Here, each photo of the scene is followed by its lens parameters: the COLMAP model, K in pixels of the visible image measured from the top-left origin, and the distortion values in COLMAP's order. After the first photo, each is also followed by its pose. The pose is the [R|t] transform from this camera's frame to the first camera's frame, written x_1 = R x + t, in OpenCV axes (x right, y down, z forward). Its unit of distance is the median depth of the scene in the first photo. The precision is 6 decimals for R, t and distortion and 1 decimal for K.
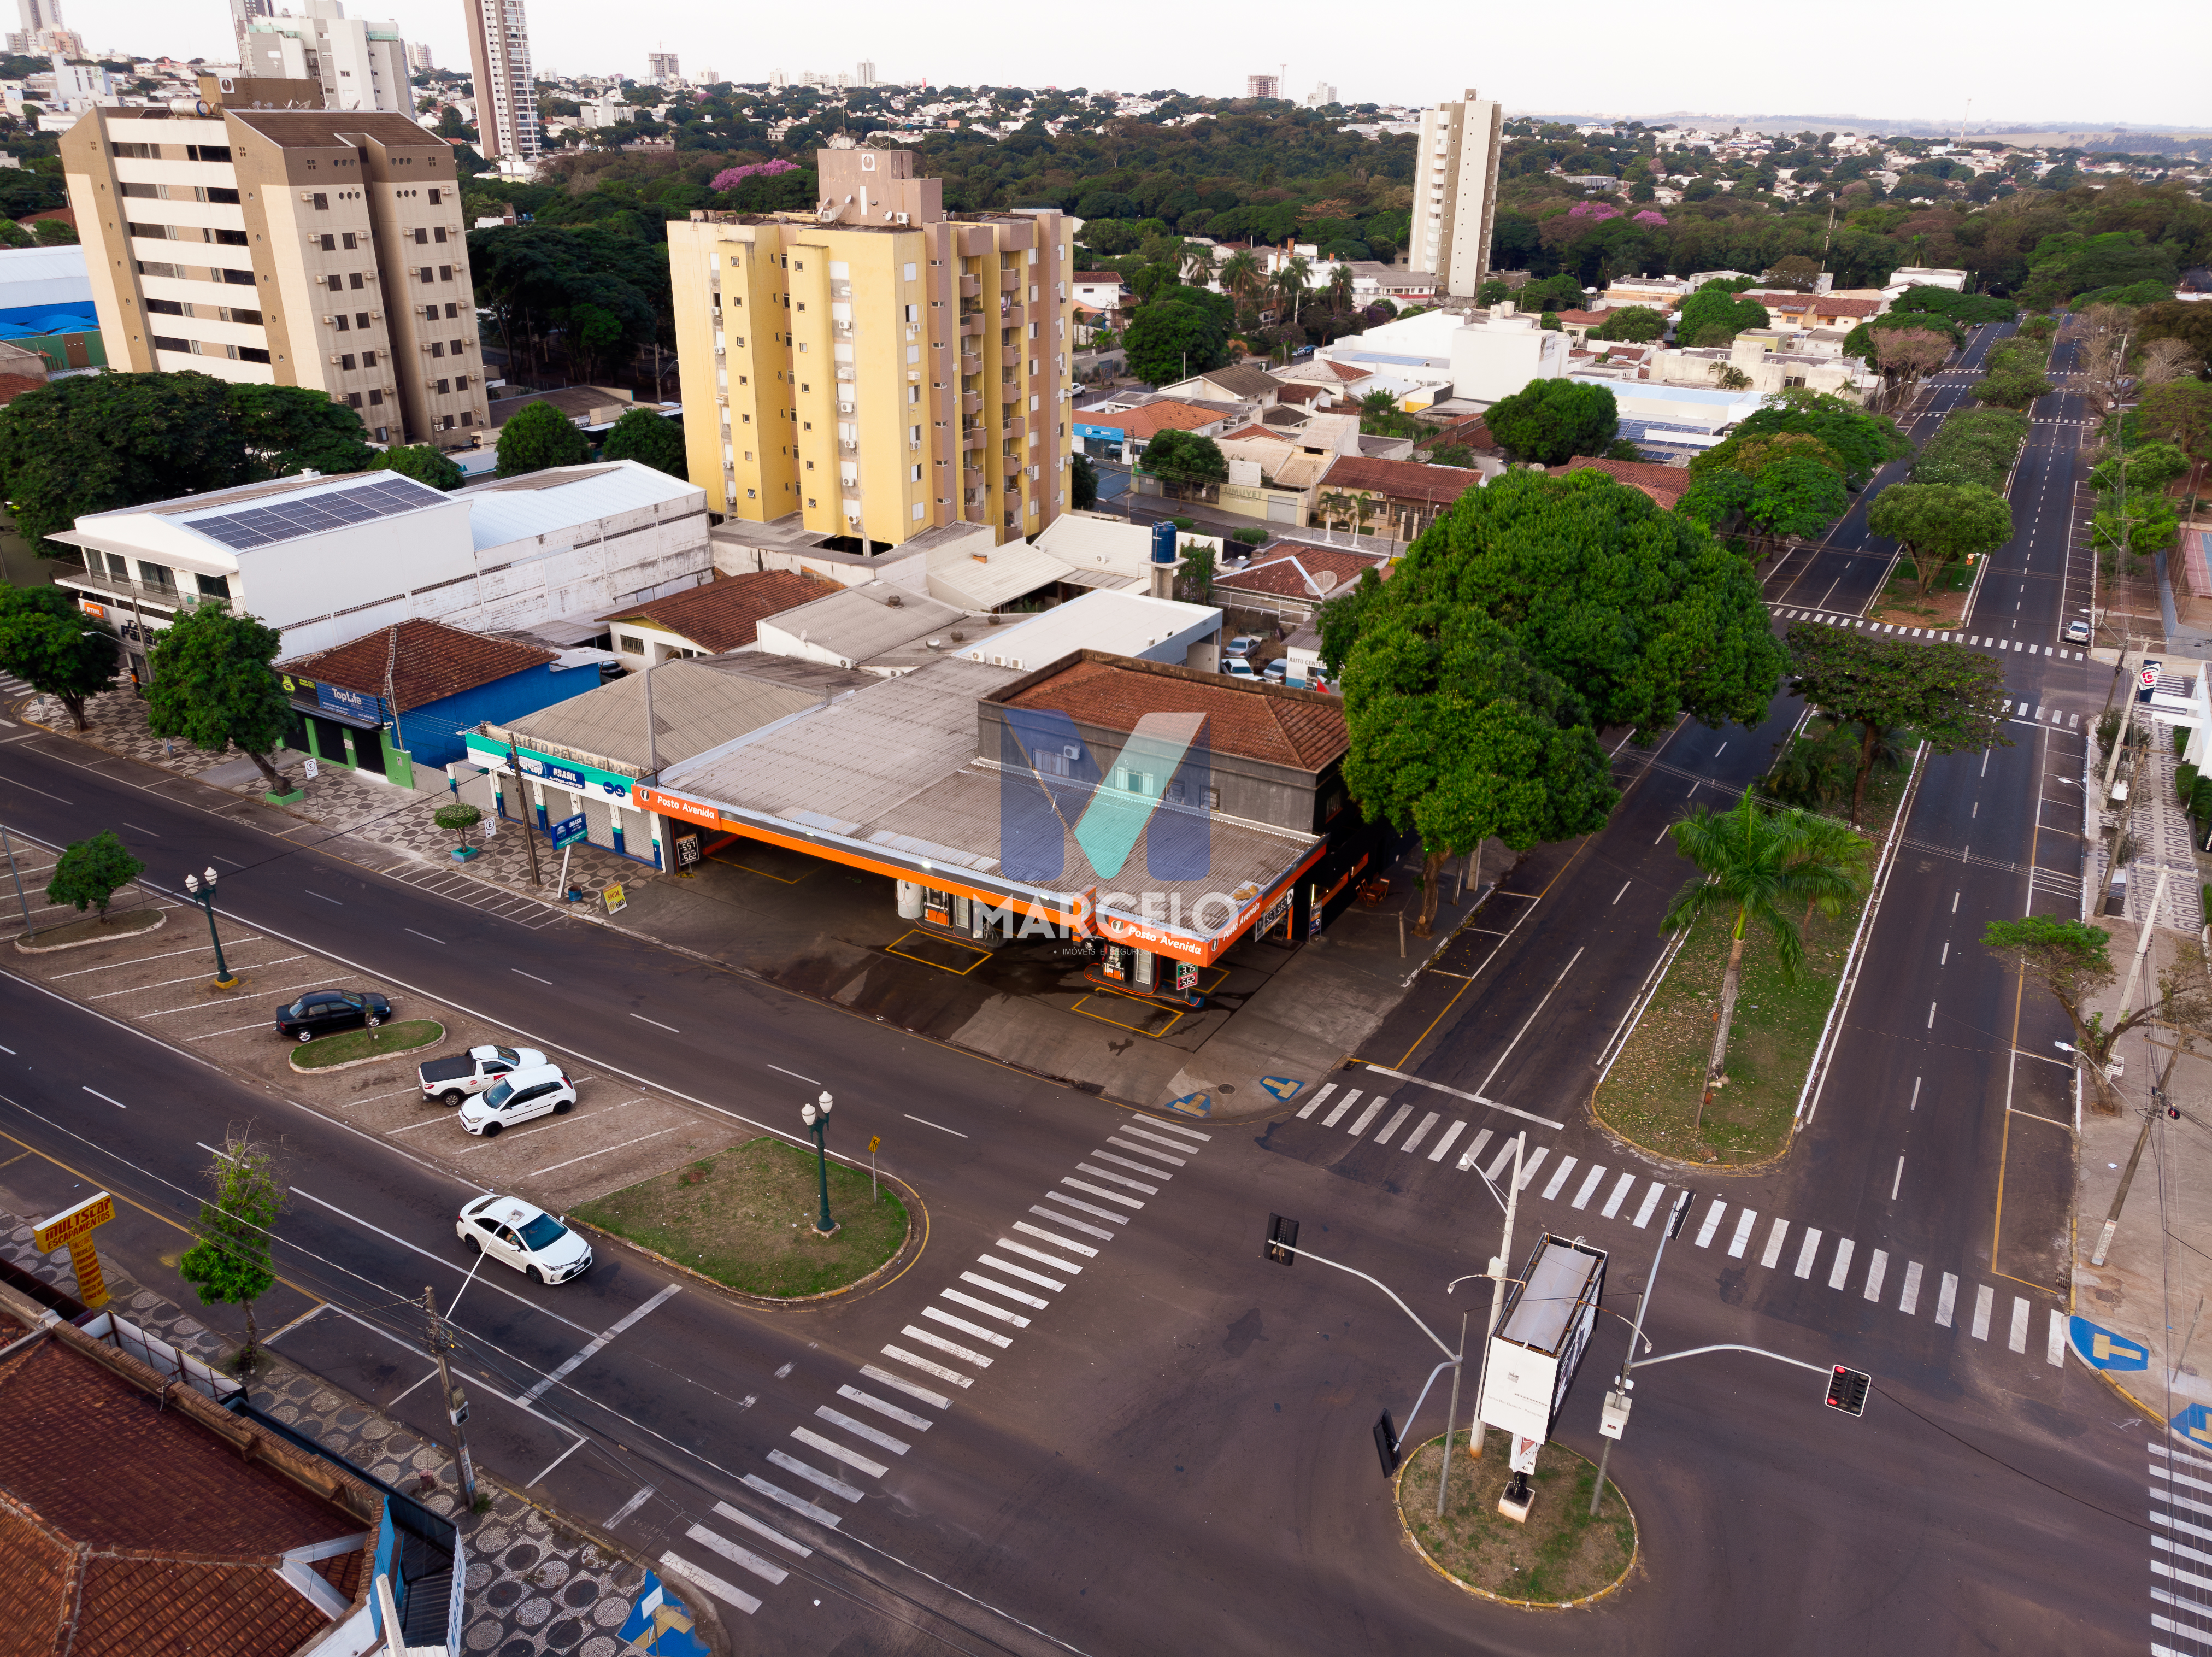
lens RADIAL K [[1638.5, 0, 1110.6], [0, 1638.5, 847.8], [0, 0, 1]] dist [-0.003567, 0.007405]
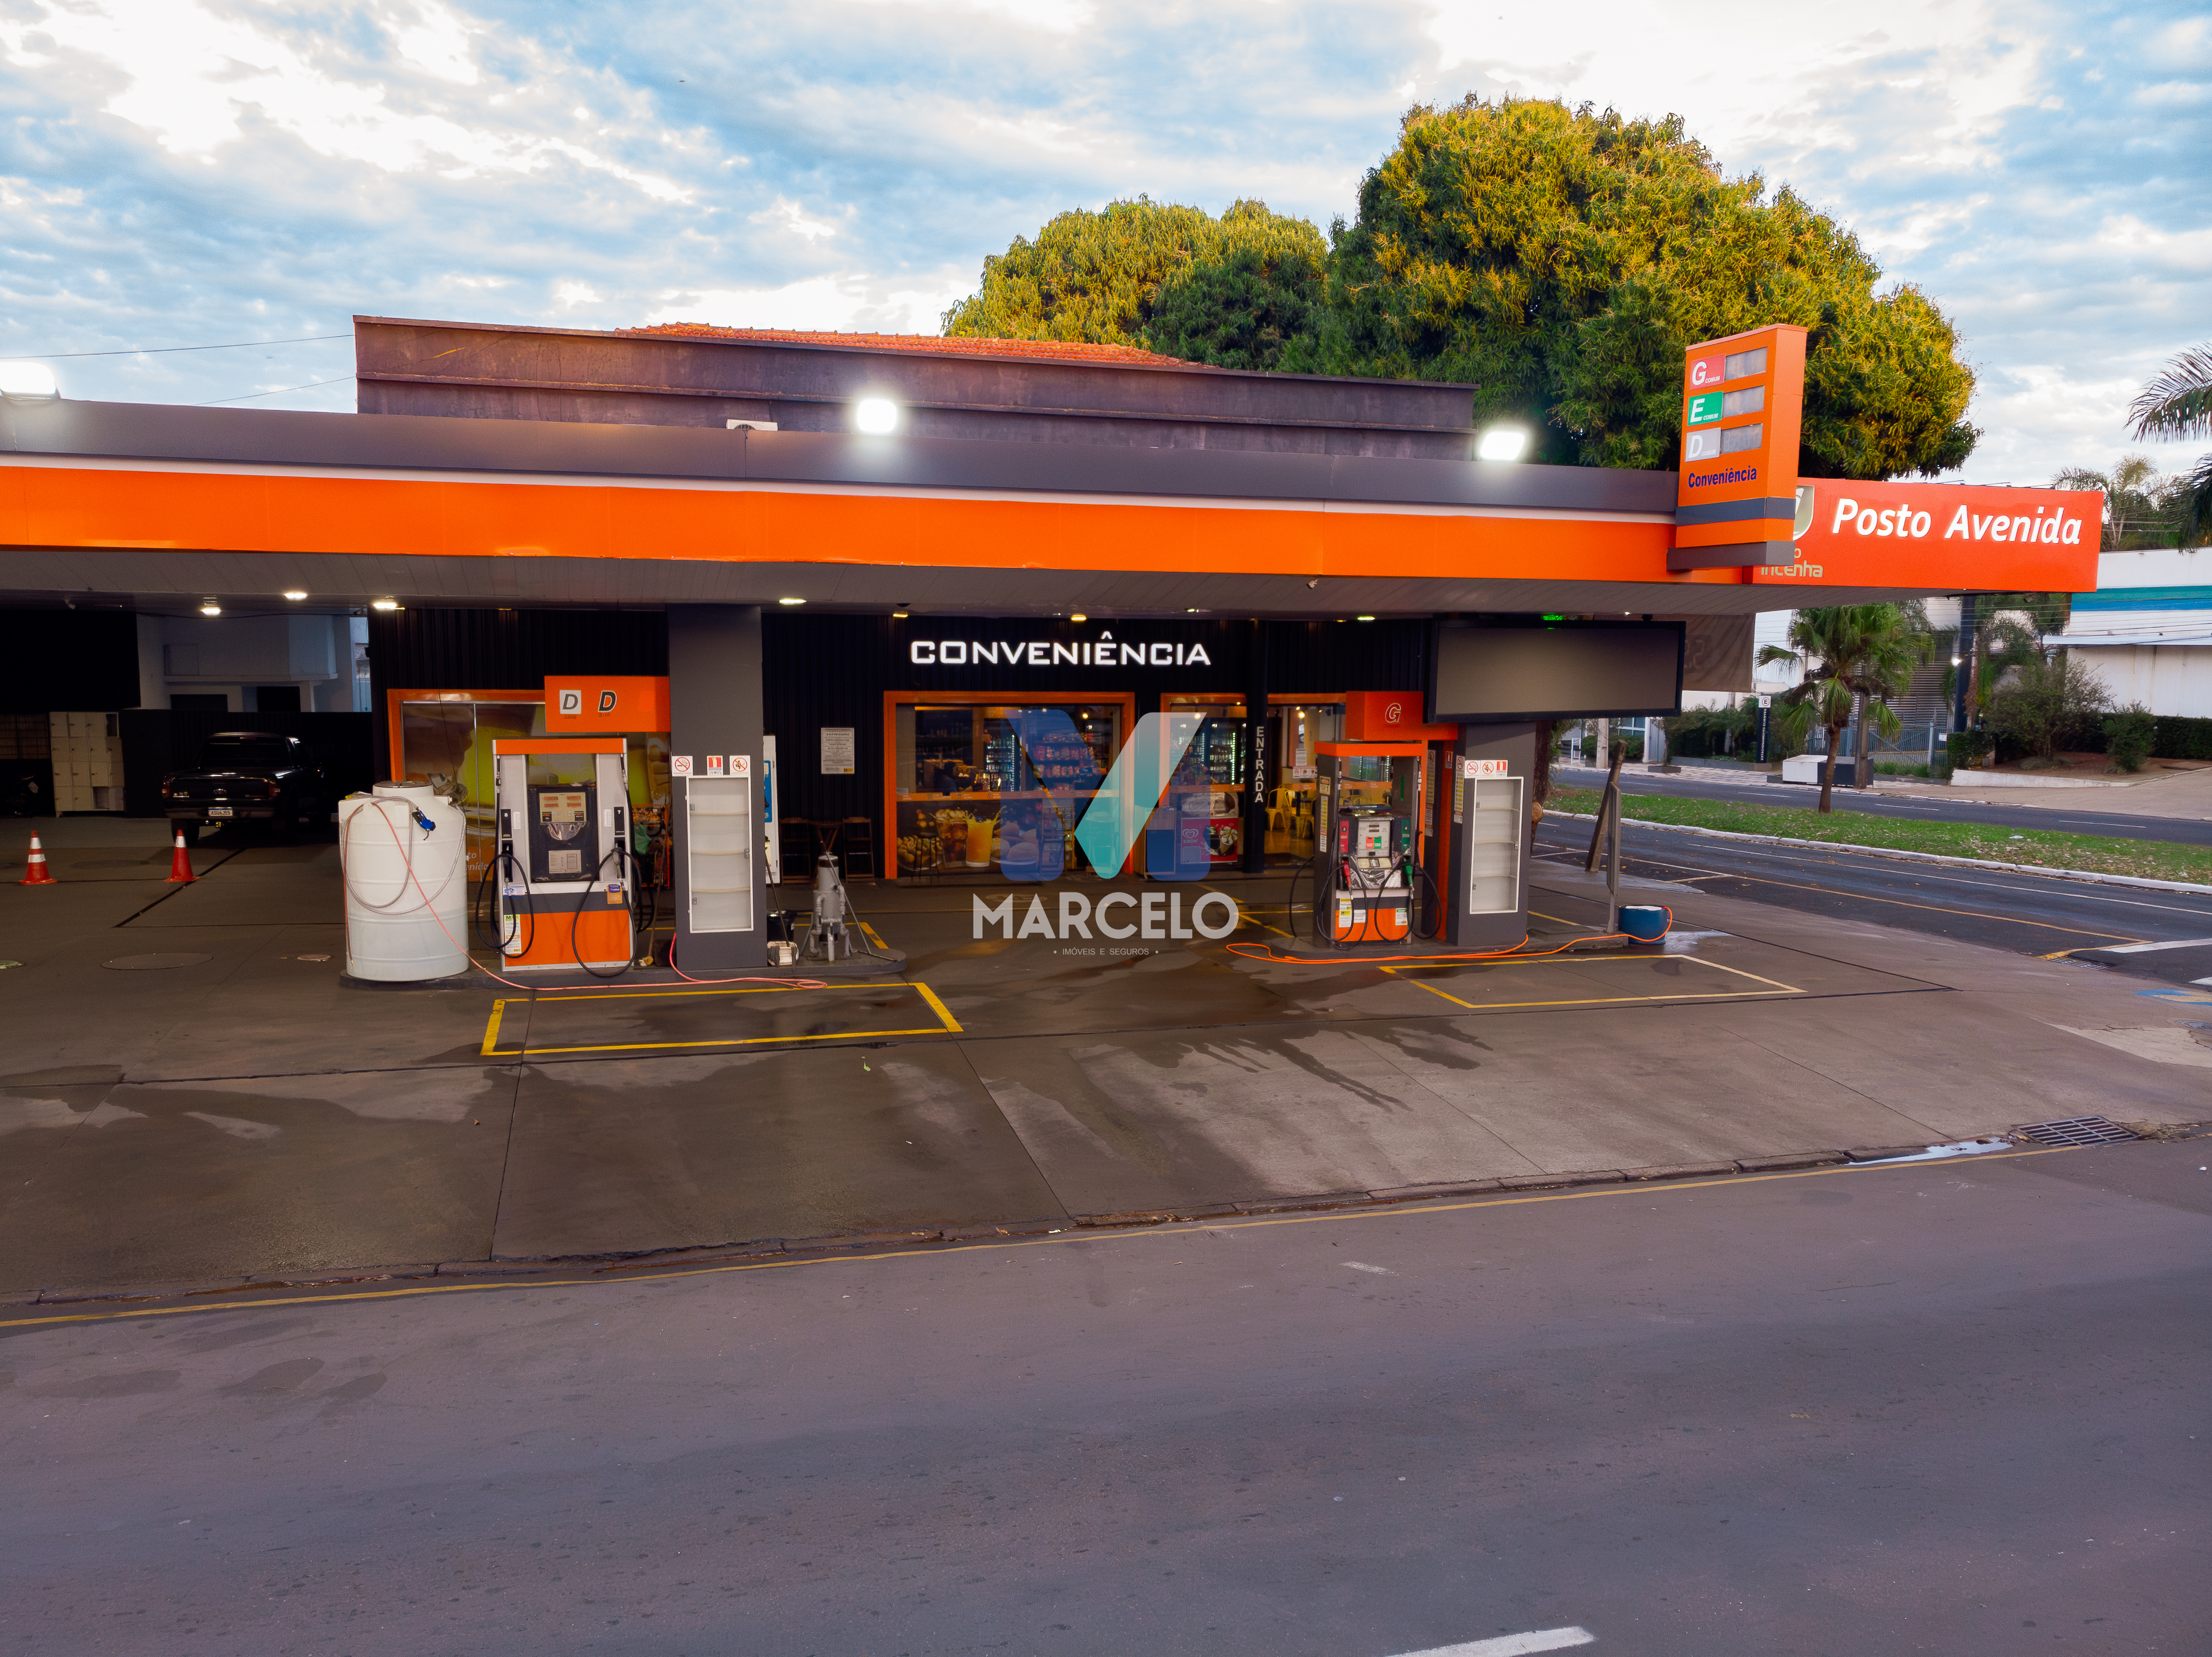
lens RADIAL K [[1638.5, 0, 1102.5], [0, 1638.5, 848.2], [0, 0, 1]] dist [-0.003567, 0.007405]
pose [[0.692166, -0.101886, 0.714511, -0.139541], [0.301614, 0.940229, -0.158109, 0.057237], [-0.655694, 0.324945, 0.681525, 0.499964]]
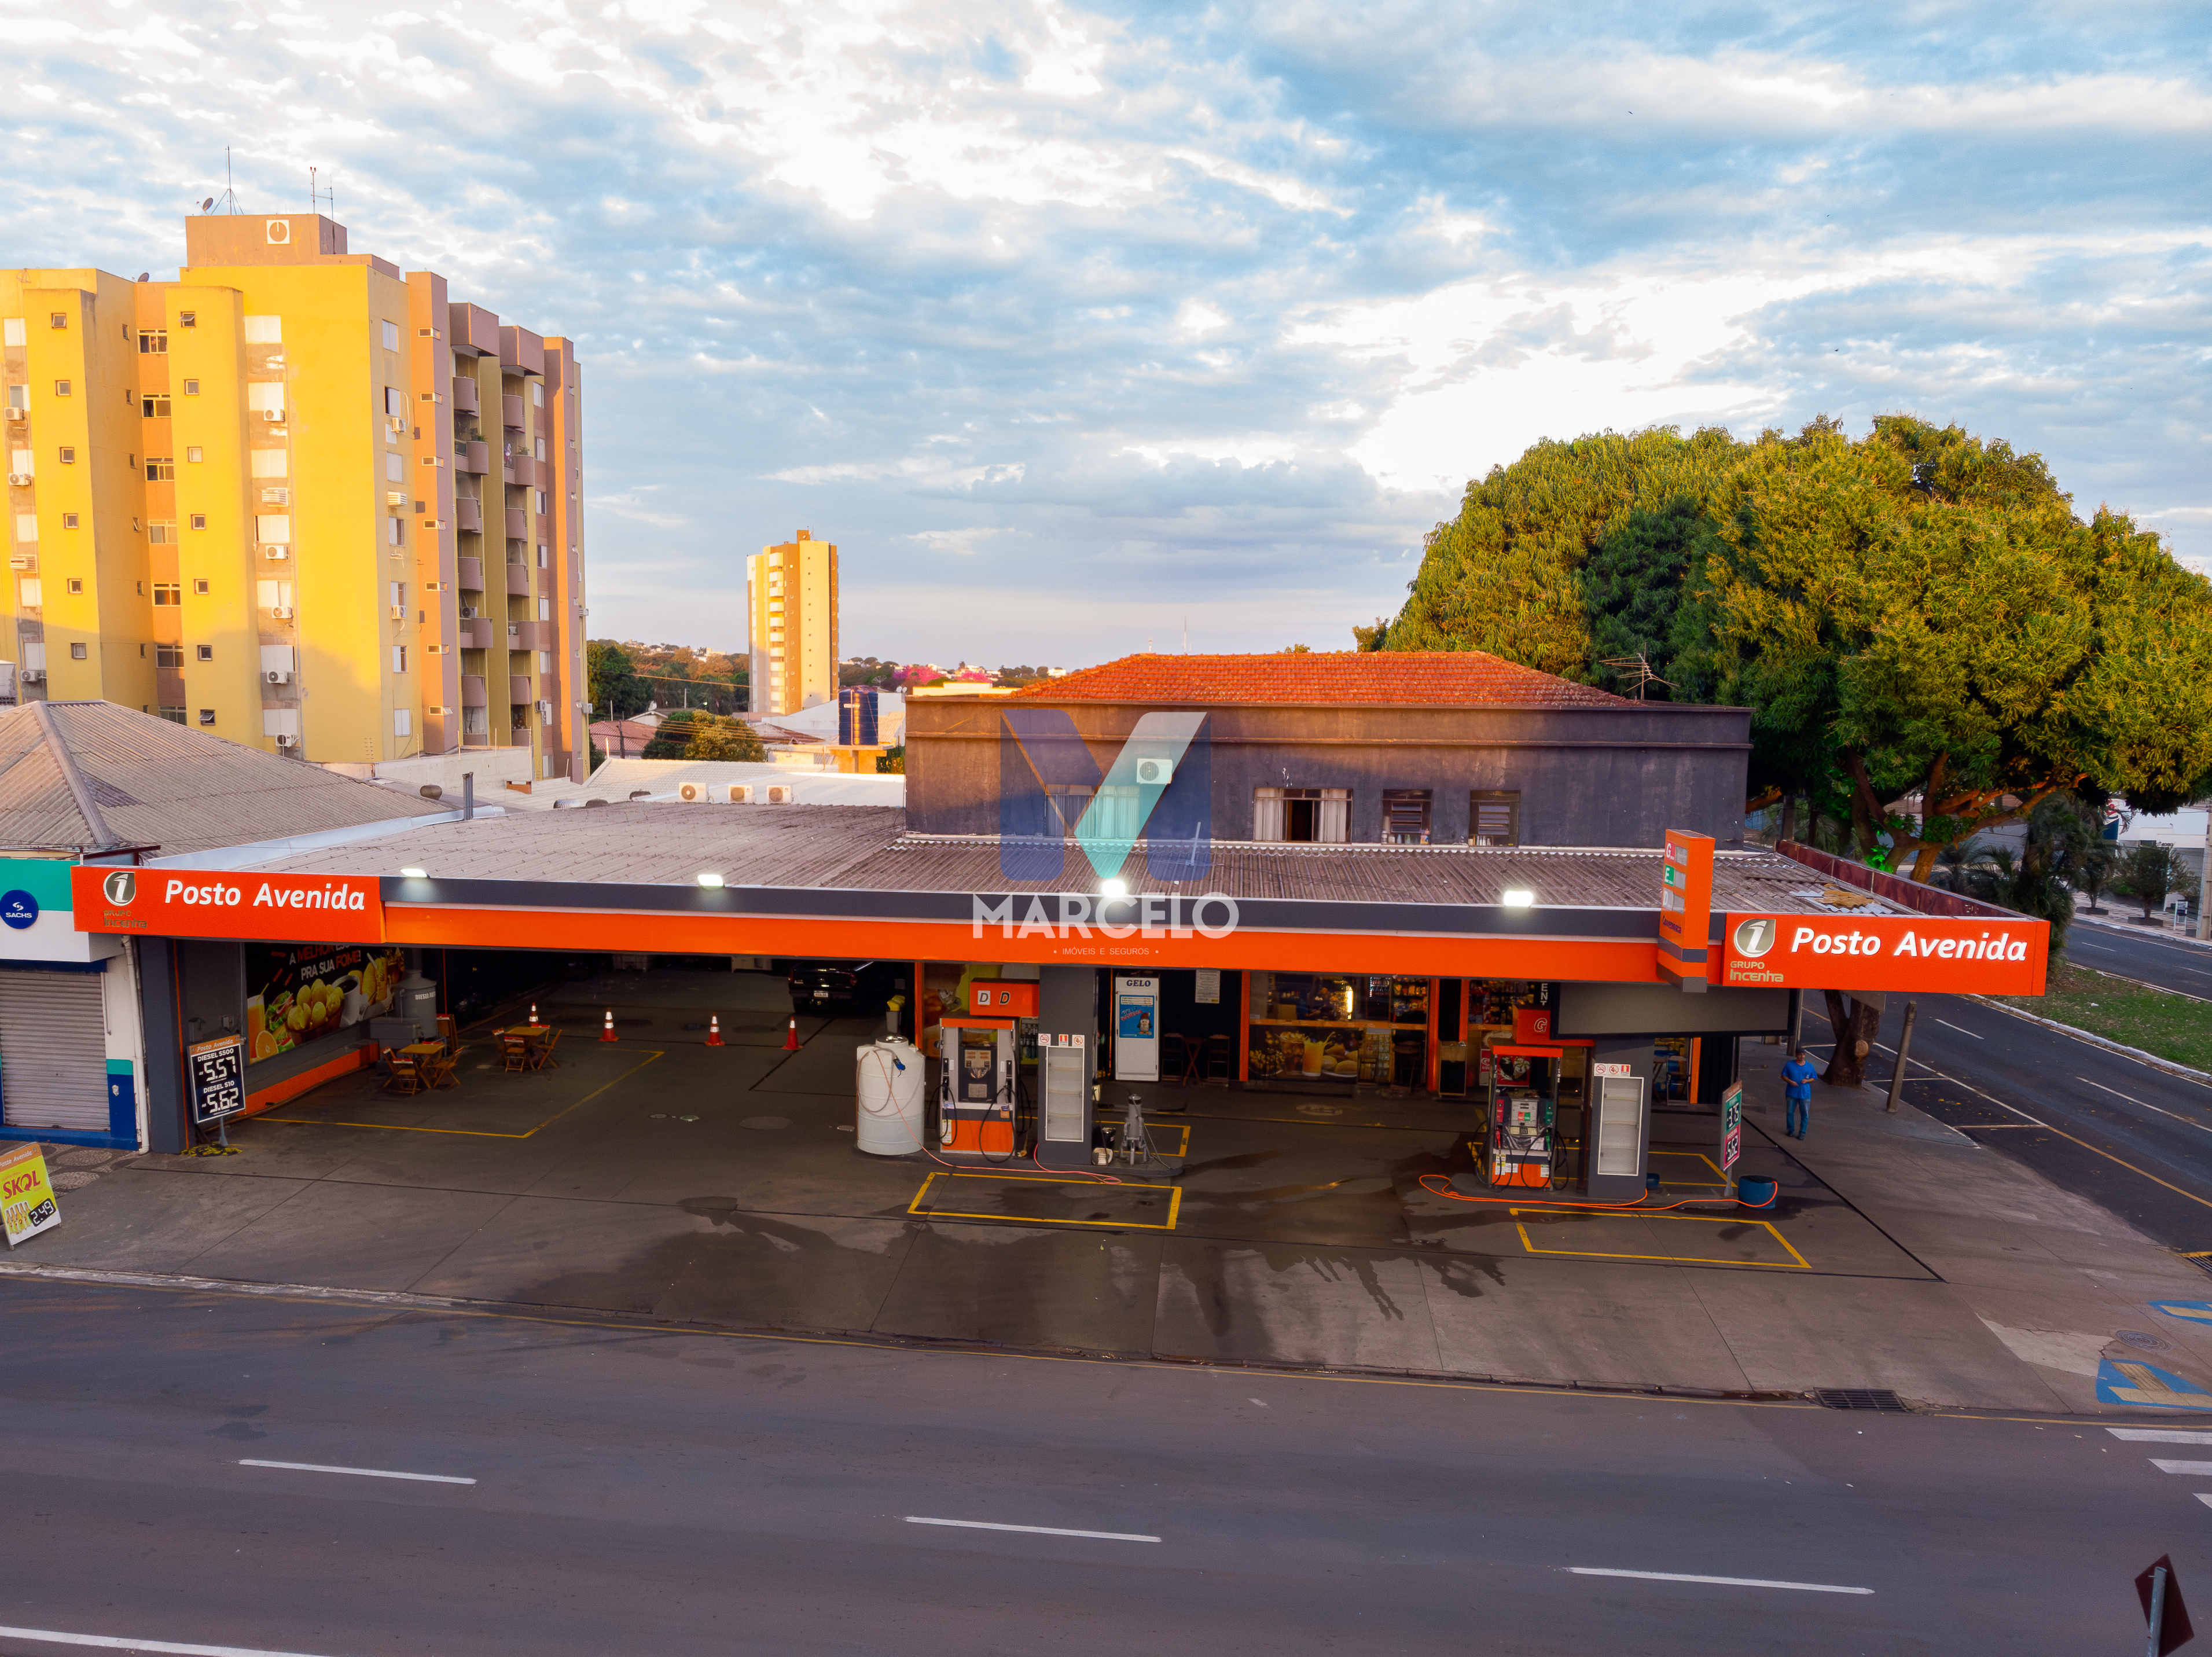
lens RADIAL K [[1734.9, 0, 1032.2], [0, 1734.9, 887.4], [0, 0, 1]] dist [0.001733, -0.006645]
pose [[0.922944, -0.054367, 0.381075, -0.157650], [0.164983, 0.950307, -0.264002, 0.061445], [-0.347786, 0.306530, 0.886050, 0.389728]]
